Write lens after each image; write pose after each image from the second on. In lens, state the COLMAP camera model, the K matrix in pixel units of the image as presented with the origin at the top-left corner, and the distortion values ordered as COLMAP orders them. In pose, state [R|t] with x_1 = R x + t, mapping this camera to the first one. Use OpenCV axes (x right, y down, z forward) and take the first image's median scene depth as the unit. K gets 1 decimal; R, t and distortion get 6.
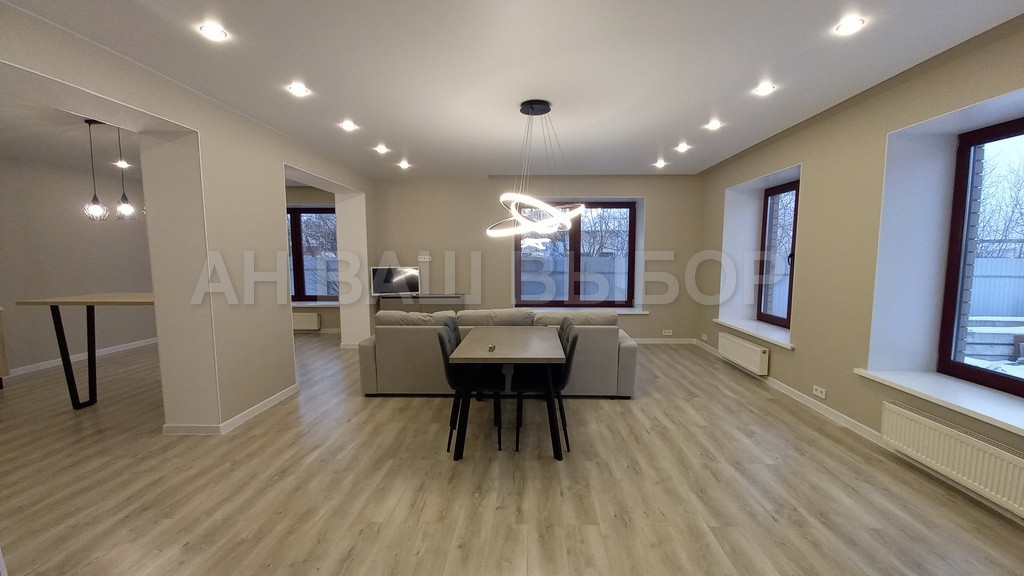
lens RADIAL K [[398.0, 0, 524.2], [0, 398.0, 294.2], [0, 0, 1]] dist [0.008795, -0.009404]
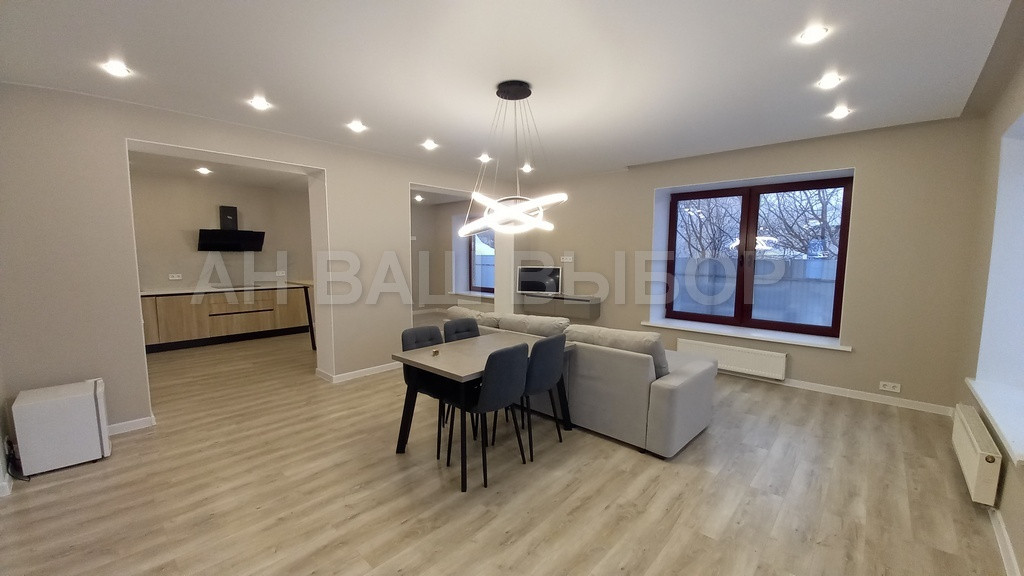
lens RADIAL K [[398.0, 0, 524.2], [0, 398.0, 294.2], [0, 0, 1]] dist [0.008795, -0.009404]
pose [[0.762183, 0.070775, -0.643481, 0.643398], [-0.067786, 0.997267, 0.029396, -0.049740], [0.643802, 0.021214, 0.764898, 0.350108]]
